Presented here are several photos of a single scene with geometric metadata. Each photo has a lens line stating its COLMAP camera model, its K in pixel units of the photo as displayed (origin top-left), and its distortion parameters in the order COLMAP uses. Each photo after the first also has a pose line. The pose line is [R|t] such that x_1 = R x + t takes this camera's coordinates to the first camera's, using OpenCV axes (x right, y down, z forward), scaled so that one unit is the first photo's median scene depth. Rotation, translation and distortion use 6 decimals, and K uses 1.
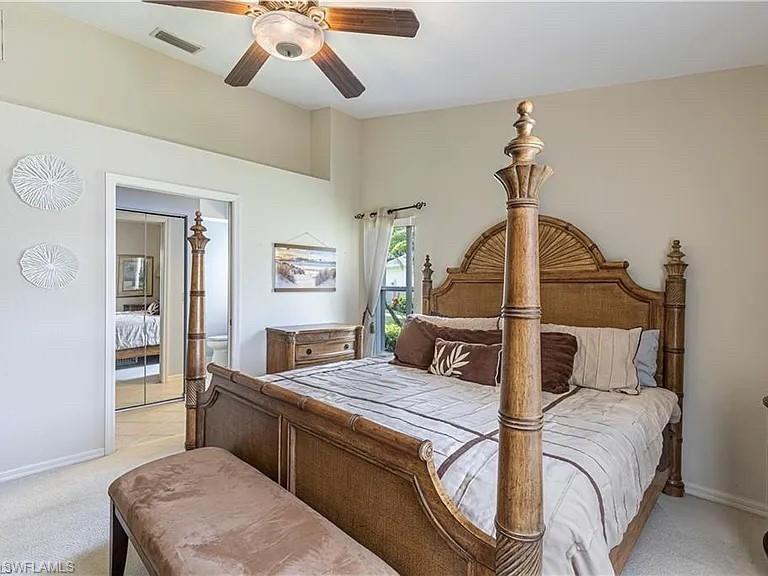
lens RADIAL K [[383.7, 0, 386.9], [0, 383.7, 289.5], [0, 0, 1]] dist [-0.003842, -0.001105]
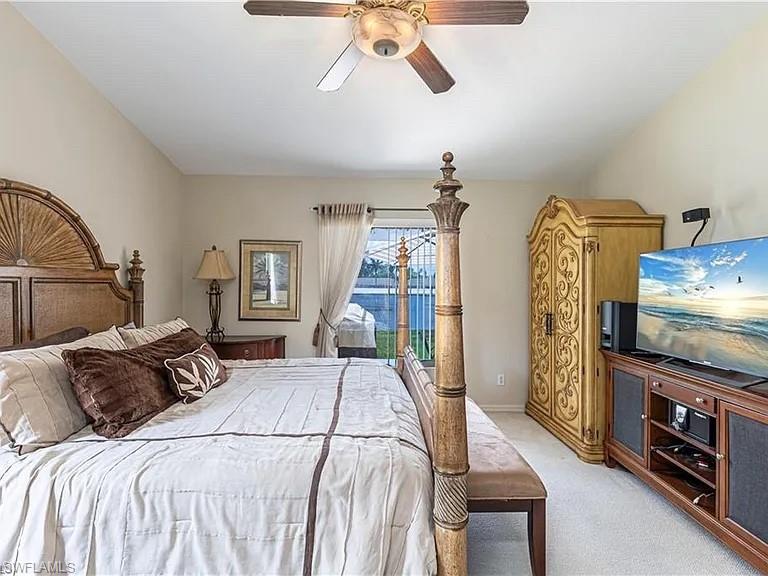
lens RADIAL K [[383.7, 0, 386.9], [0, 383.7, 289.5], [0, 0, 1]] dist [-0.003842, -0.001105]
pose [[-0.717652, -0.014485, 0.696251, -0.638996], [-0.001332, 0.999810, 0.019427, -0.021166], [-0.696401, 0.013015, -0.717535, 1.155082]]
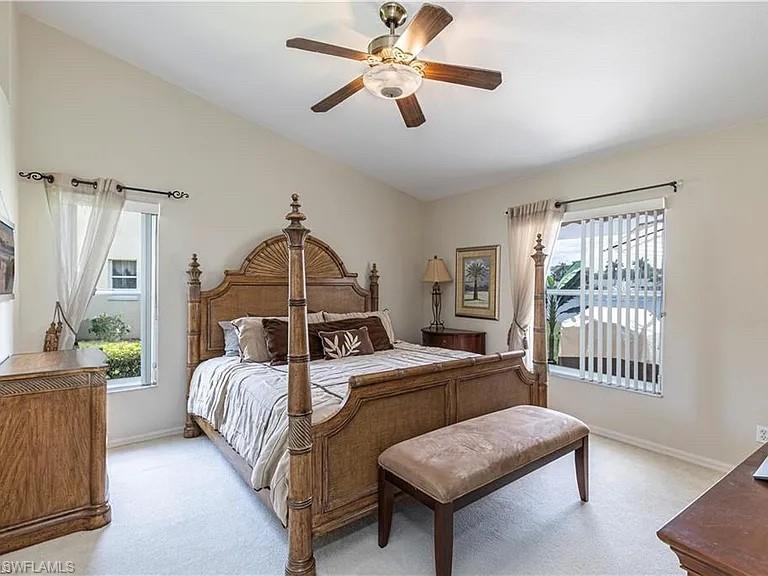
lens RADIAL K [[383.7, 0, 386.9], [0, 383.7, 289.5], [0, 0, 1]] dist [-0.003842, -0.001105]
pose [[0.143638, -0.011783, 0.989560, -0.976062], [0.007519, 0.999913, 0.010815, -0.017063], [-0.989602, 0.005887, 0.143714, 0.573946]]
